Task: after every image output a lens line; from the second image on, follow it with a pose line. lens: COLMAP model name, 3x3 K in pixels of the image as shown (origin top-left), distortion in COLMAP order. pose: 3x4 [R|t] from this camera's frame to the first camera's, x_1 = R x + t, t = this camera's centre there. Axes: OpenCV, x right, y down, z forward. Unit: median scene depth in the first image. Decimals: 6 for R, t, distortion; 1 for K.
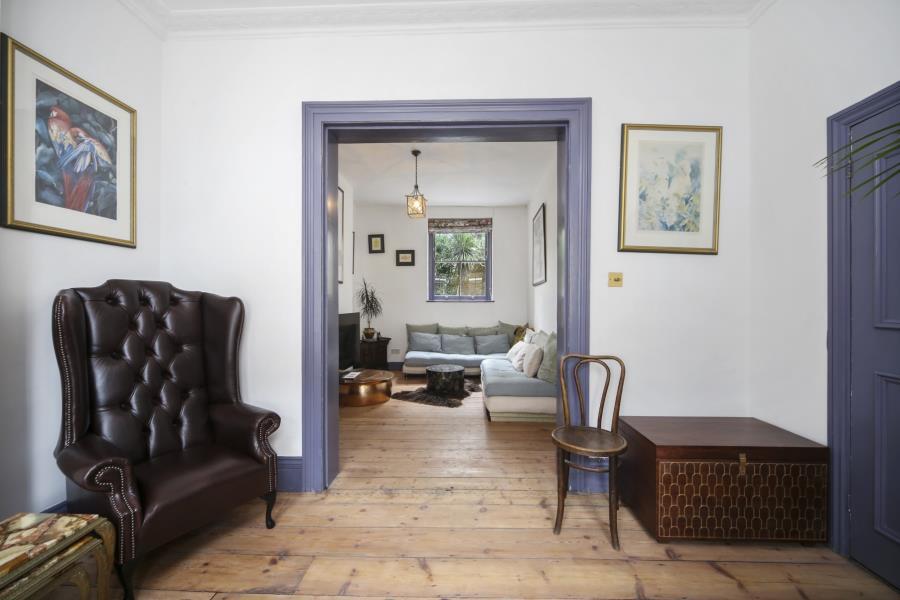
lens RADIAL K [[355.5, 0, 451.9], [0, 355.5, 304.6], [0, 0, 1]] dist [-0.002575, 0.000328]
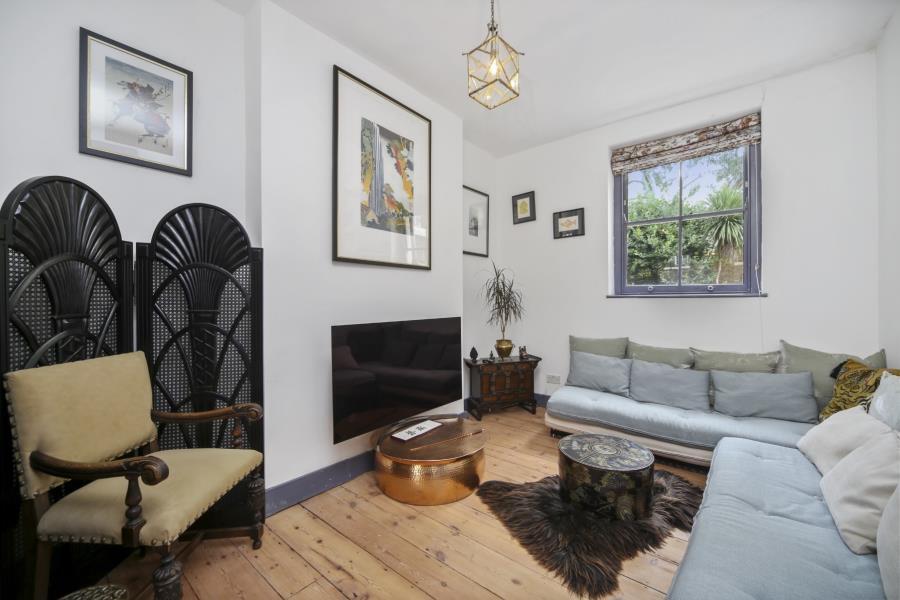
lens RADIAL K [[355.5, 0, 455.7], [0, 355.5, 301.1], [0, 0, 1]] dist [-0.002575, 0.000328]
pose [[0.797703, -0.005153, -0.603029, 0.077350], [0.007465, 0.999971, 0.001329, -0.004750], [0.603005, -0.005562, 0.797718, 0.423396]]
